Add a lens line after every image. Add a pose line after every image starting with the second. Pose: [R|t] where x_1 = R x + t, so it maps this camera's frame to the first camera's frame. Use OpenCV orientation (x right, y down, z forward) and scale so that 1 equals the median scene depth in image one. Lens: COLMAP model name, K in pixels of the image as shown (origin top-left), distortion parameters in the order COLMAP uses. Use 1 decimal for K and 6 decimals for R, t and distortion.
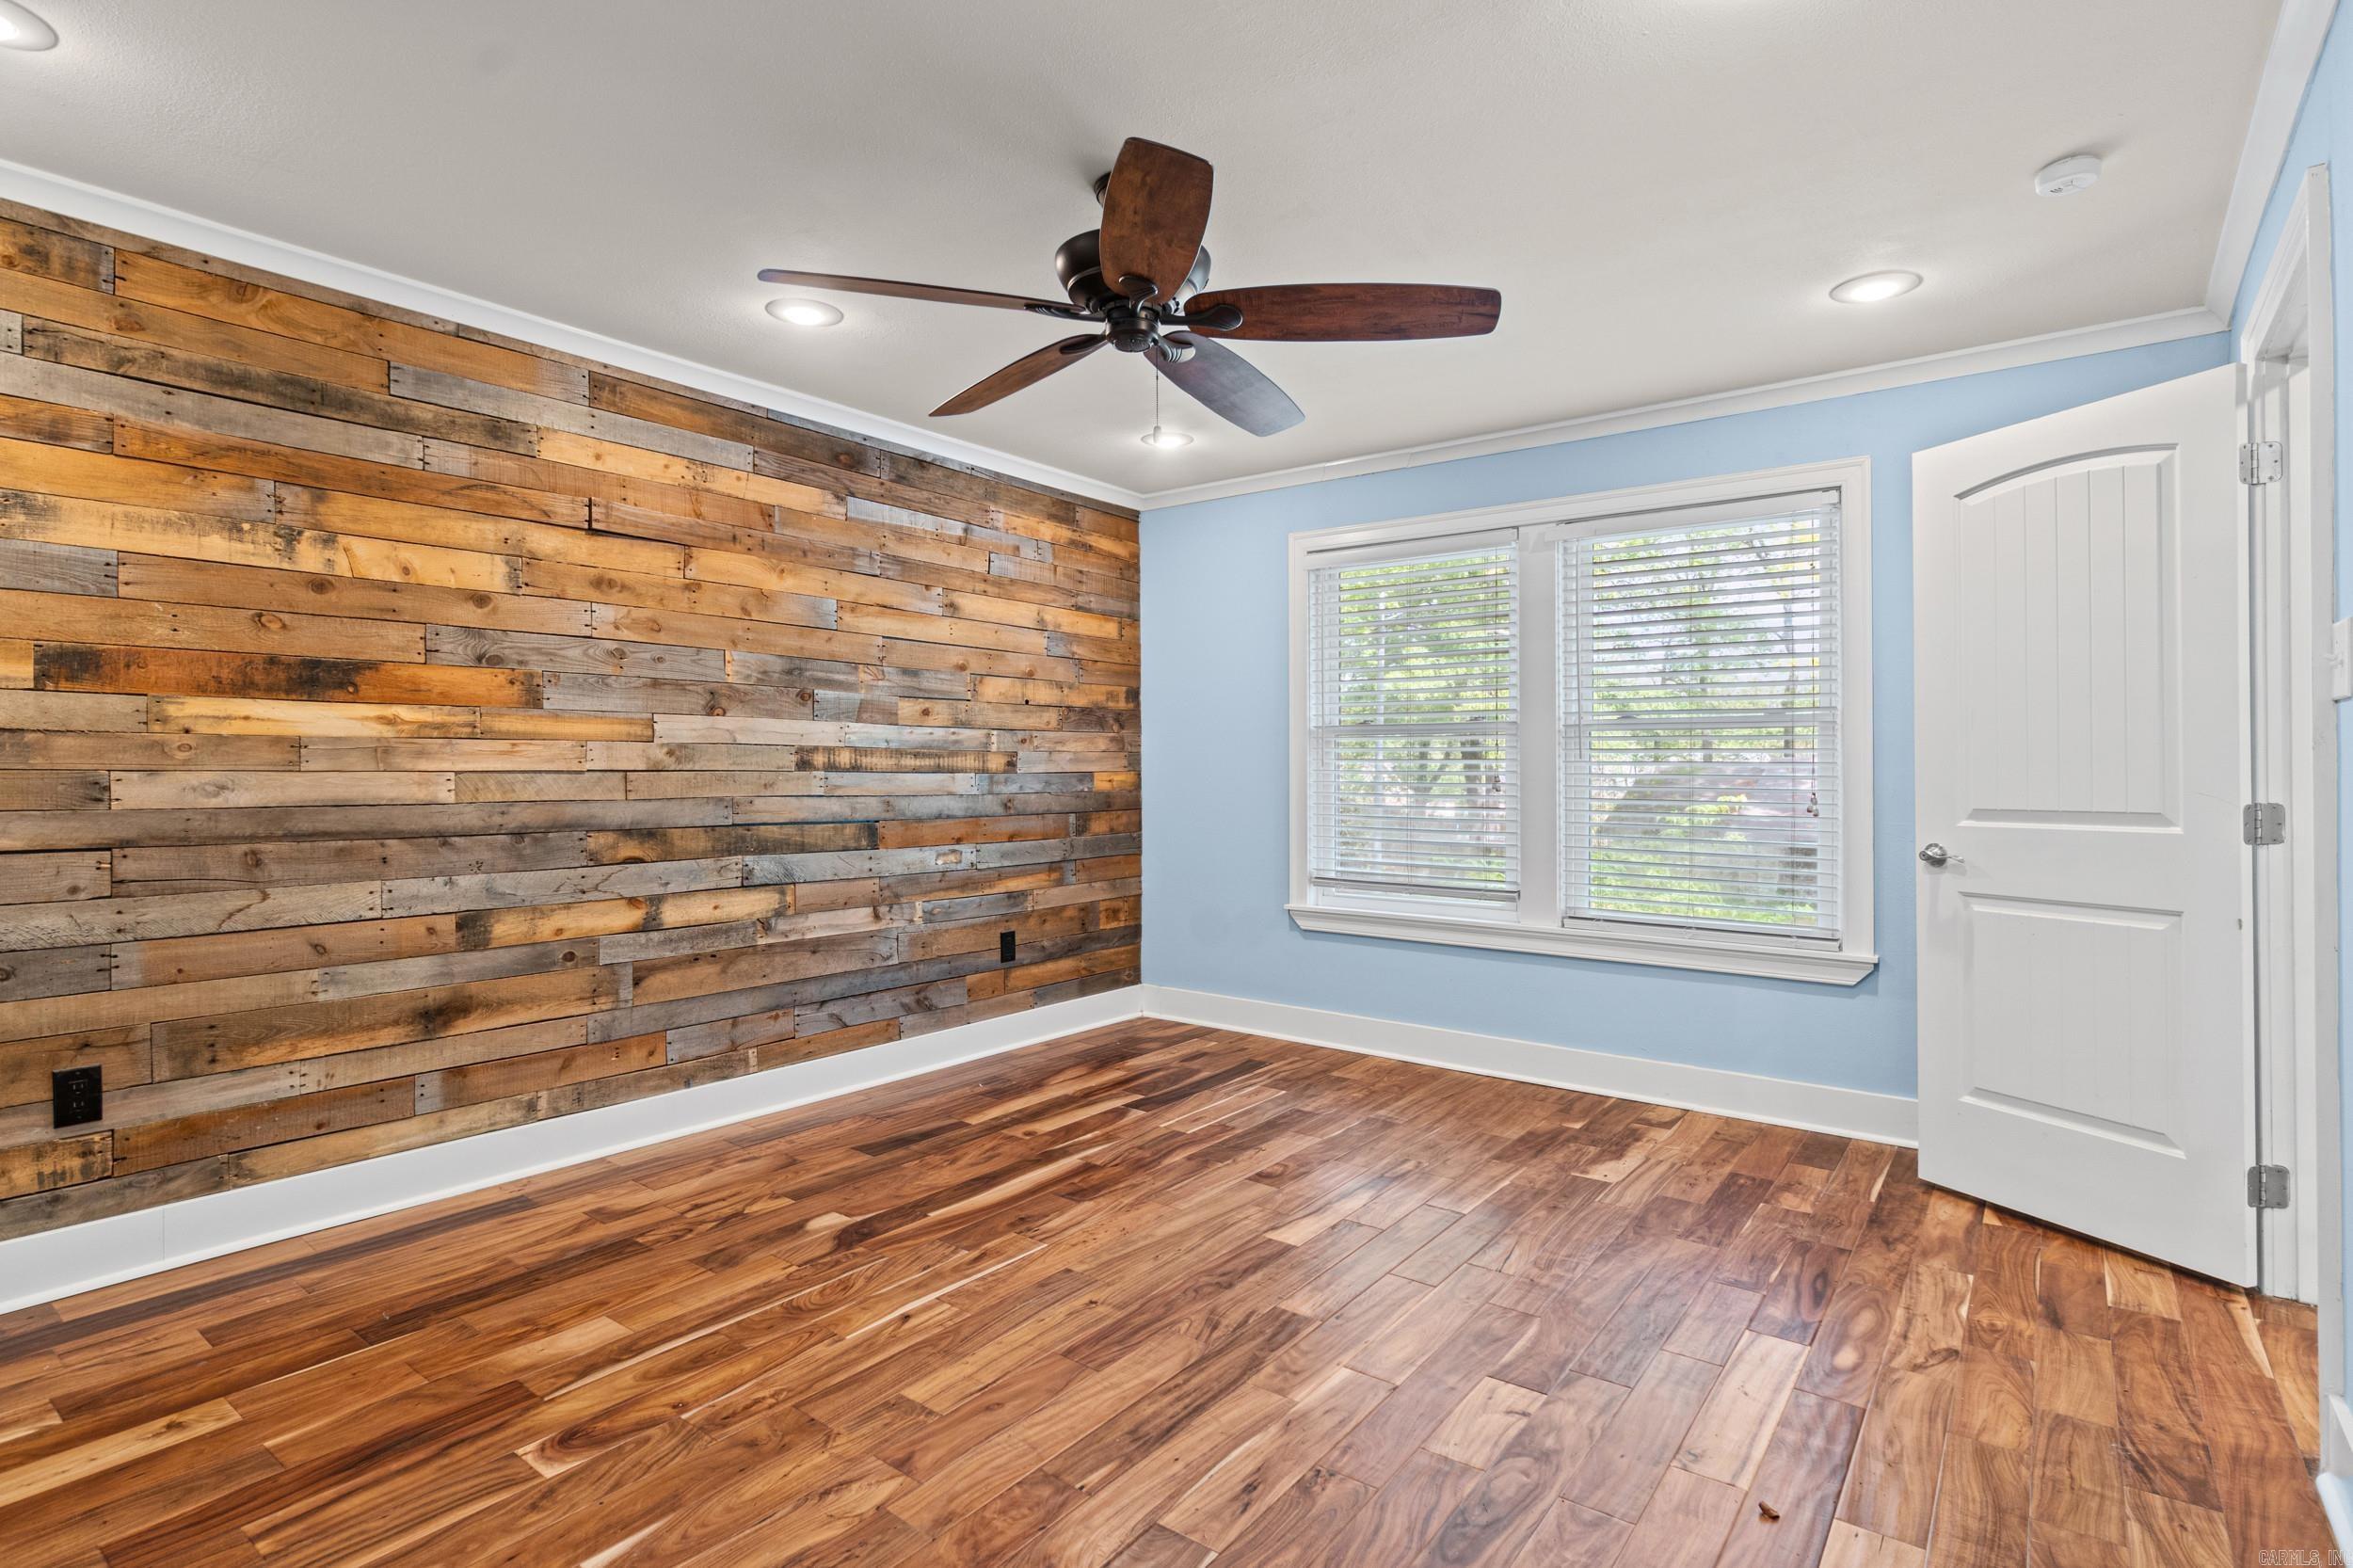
lens RADIAL K [[1190.3, 0, 1191.7], [0, 1190.3, 788.0], [0, 0, 1]] dist [-0.008163, 0.001499]
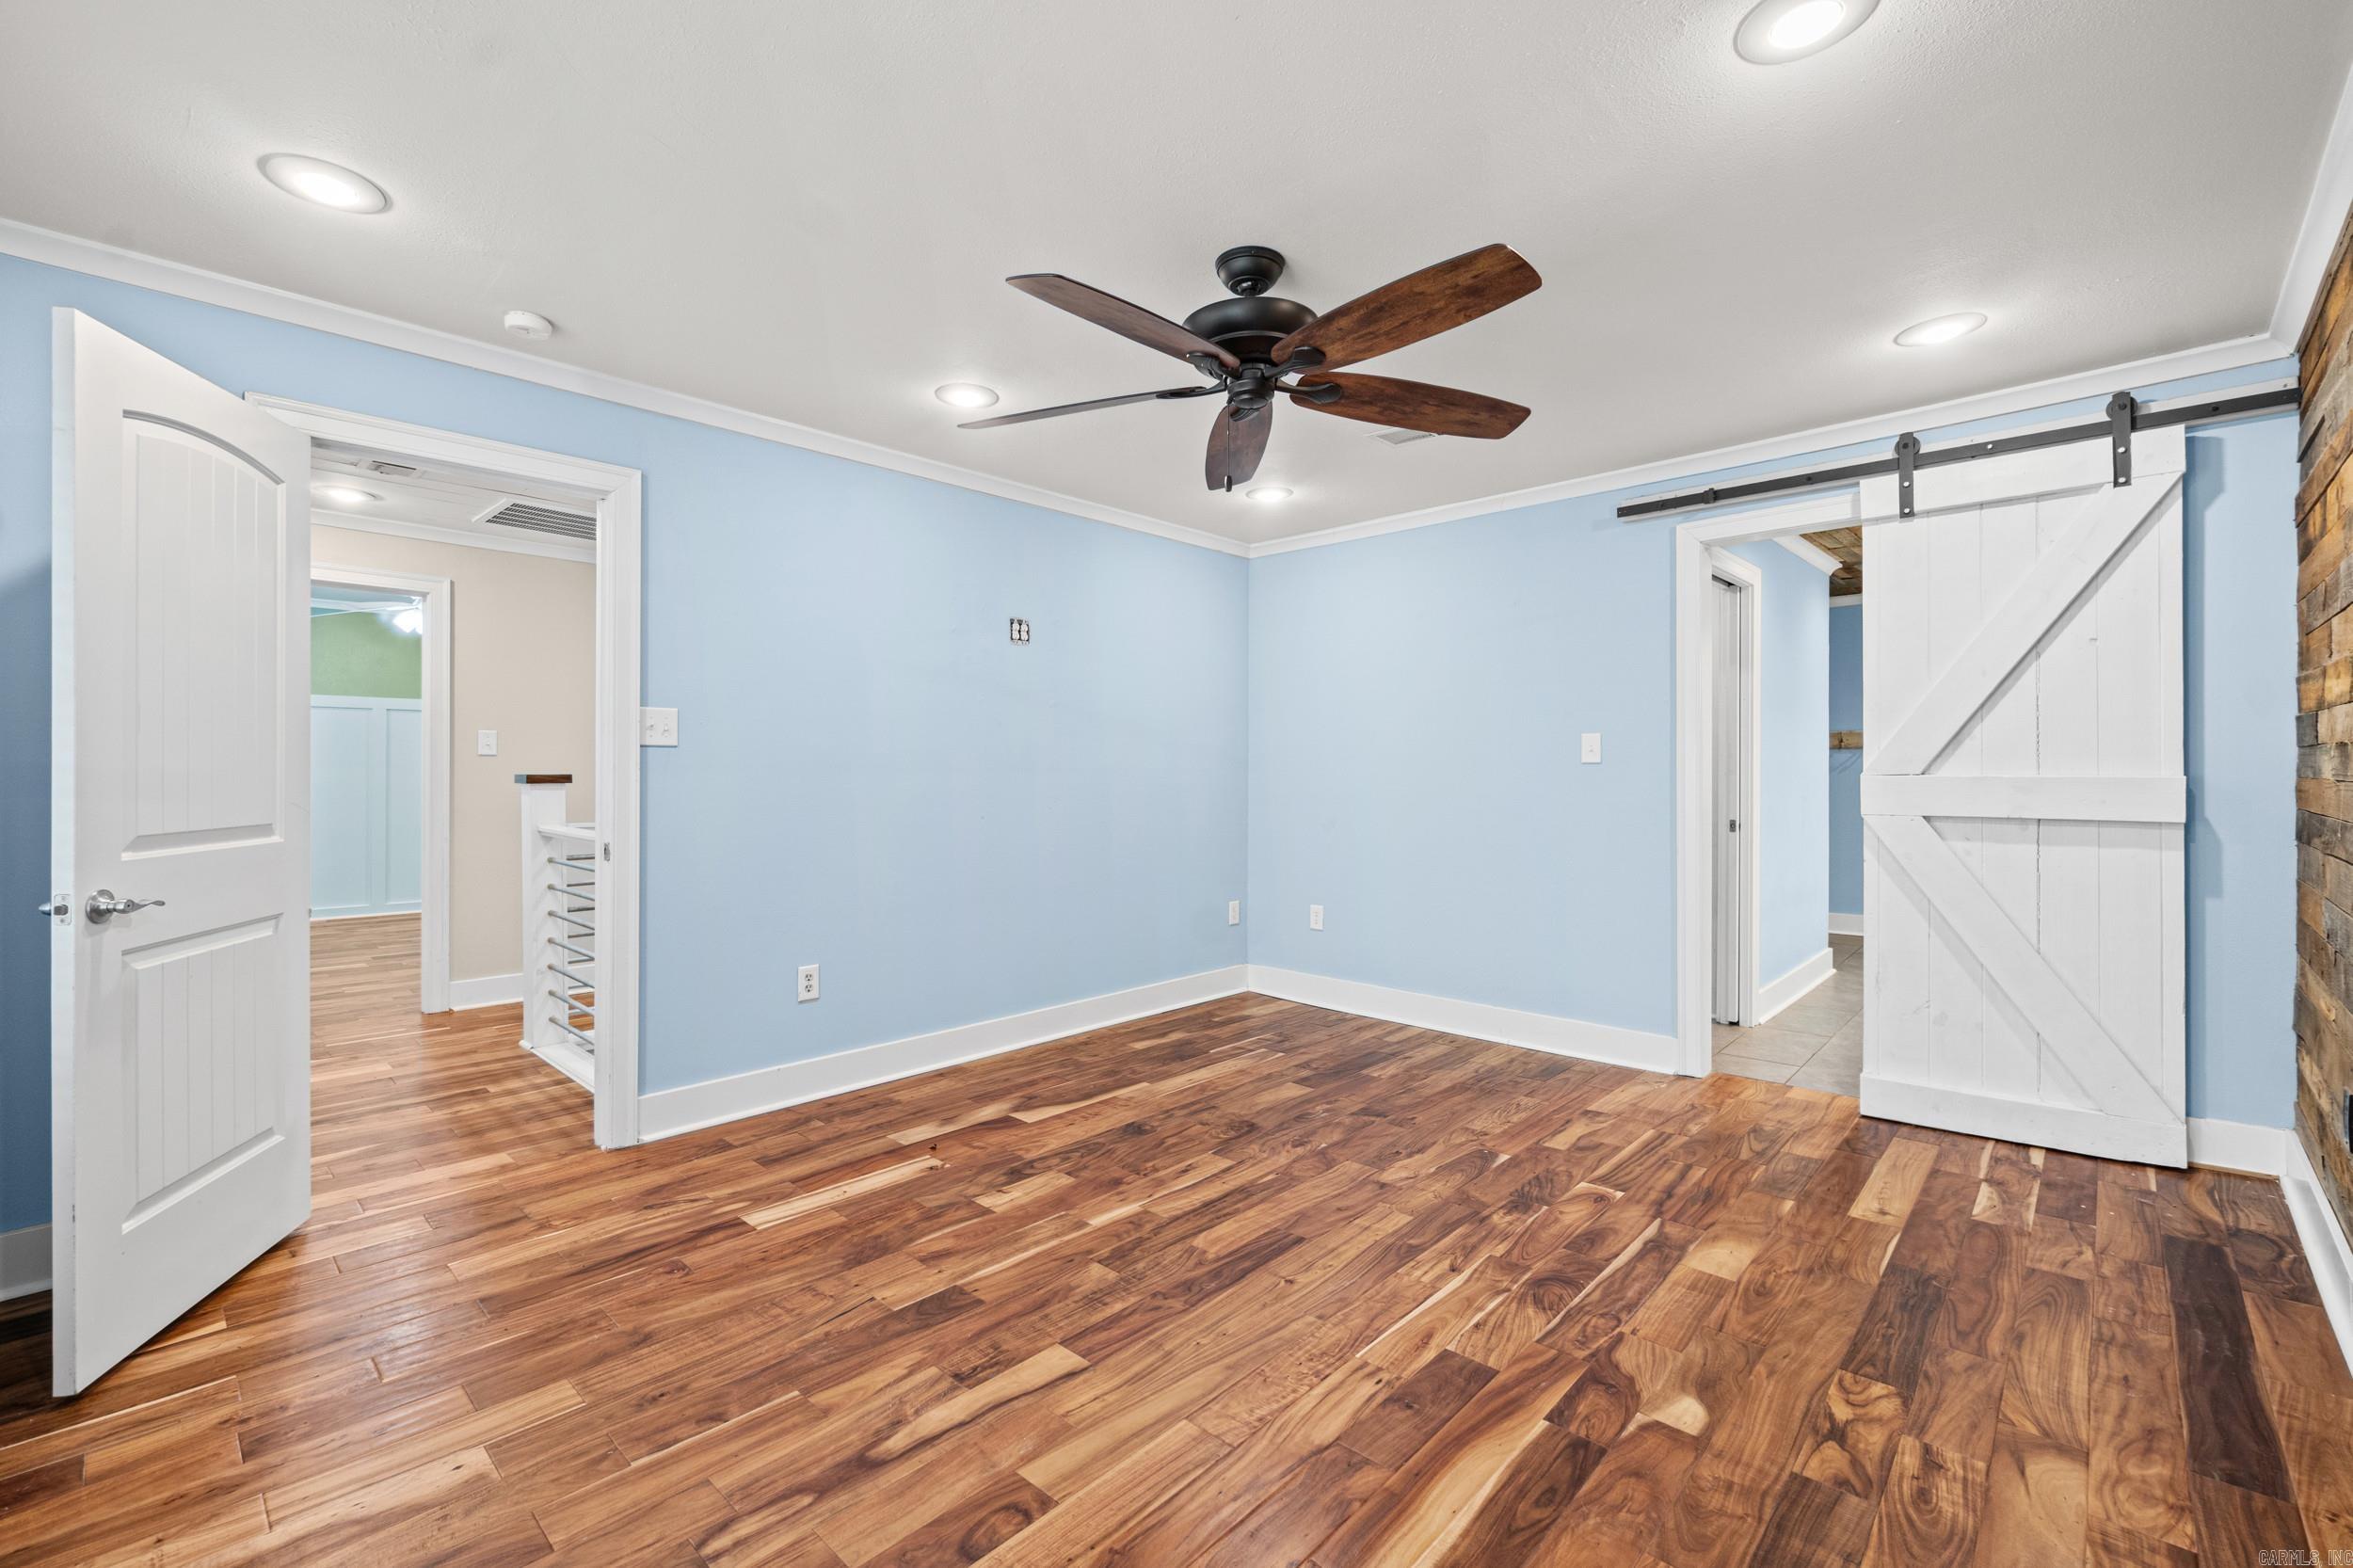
lens RADIAL K [[1026.1, 0, 1168.0], [0, 1026.1, 768.0], [0, 0, 1]] dist [0.002636, 0.000326]
pose [[-0.992968, 0.002142, 0.118360, -0.081580], [0.003044, 0.999968, 0.007434, -0.033045], [-0.118340, 0.007742, -0.992943, 1.828265]]
